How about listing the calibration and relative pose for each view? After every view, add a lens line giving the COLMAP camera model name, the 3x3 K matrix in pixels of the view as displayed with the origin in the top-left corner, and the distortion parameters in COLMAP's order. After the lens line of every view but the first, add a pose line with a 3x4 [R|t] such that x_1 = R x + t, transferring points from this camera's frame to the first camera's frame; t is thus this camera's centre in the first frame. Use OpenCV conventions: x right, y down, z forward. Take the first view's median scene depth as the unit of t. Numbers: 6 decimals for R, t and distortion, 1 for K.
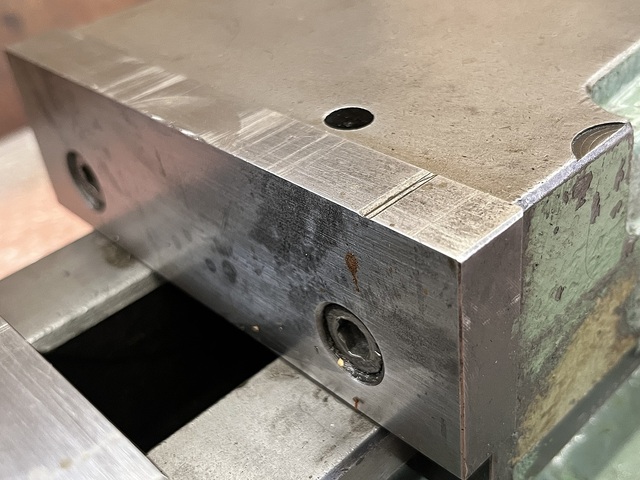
lens RADIAL K [[804.4, 0, 320.0], [0, 804.4, 240.0], [0, 0, 1]] dist [0.089095, -0.431820]
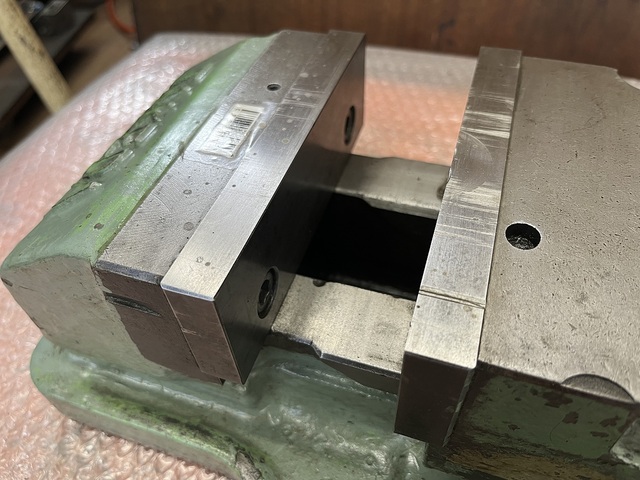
lens RADIAL K [[505.0, 0, 320.0], [0, 505.0, 240.0], [0, 0, 1]] dist [0.004745, -0.002014]
pose [[0.470210, 0.713115, -0.519971, 0.346383], [-0.506881, 0.700514, 0.502347, -0.422821], [0.722478, 0.027354, 0.690853, 0.113595]]
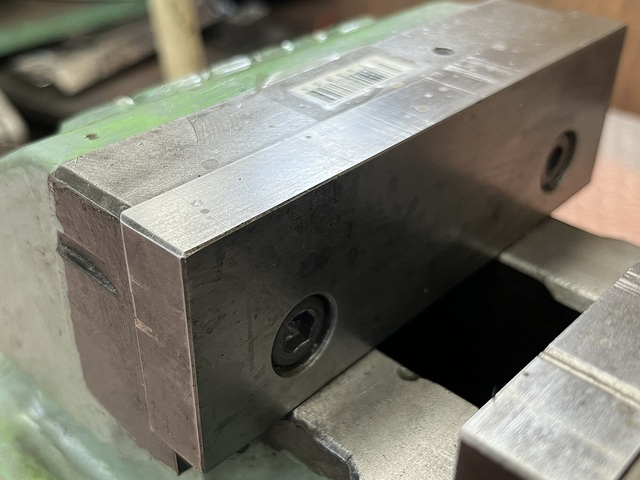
lens RADIAL K [[804.4, 0, 320.0], [0, 804.4, 240.0], [0, 0, 1]] dist [0.089095, -0.431820]
pose [[0.063388, 0.641610, -0.764408, 0.487434], [-0.587469, 0.643171, 0.491133, -0.305514], [0.806760, 0.417934, 0.417695, 0.348796]]
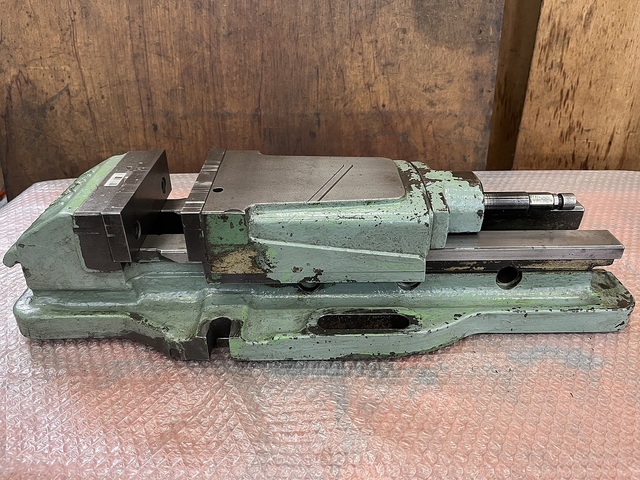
lens RADIAL K [[505.0, 0, 320.0], [0, 505.0, 240.0], [0, 0, 1]] dist [0.004745, -0.002014]
pose [[0.732488, 0.438551, -0.520706, 2.173115], [-0.454912, 0.884339, 0.104877, -0.481295], [0.506475, 0.160055, 0.847270, -1.175030]]
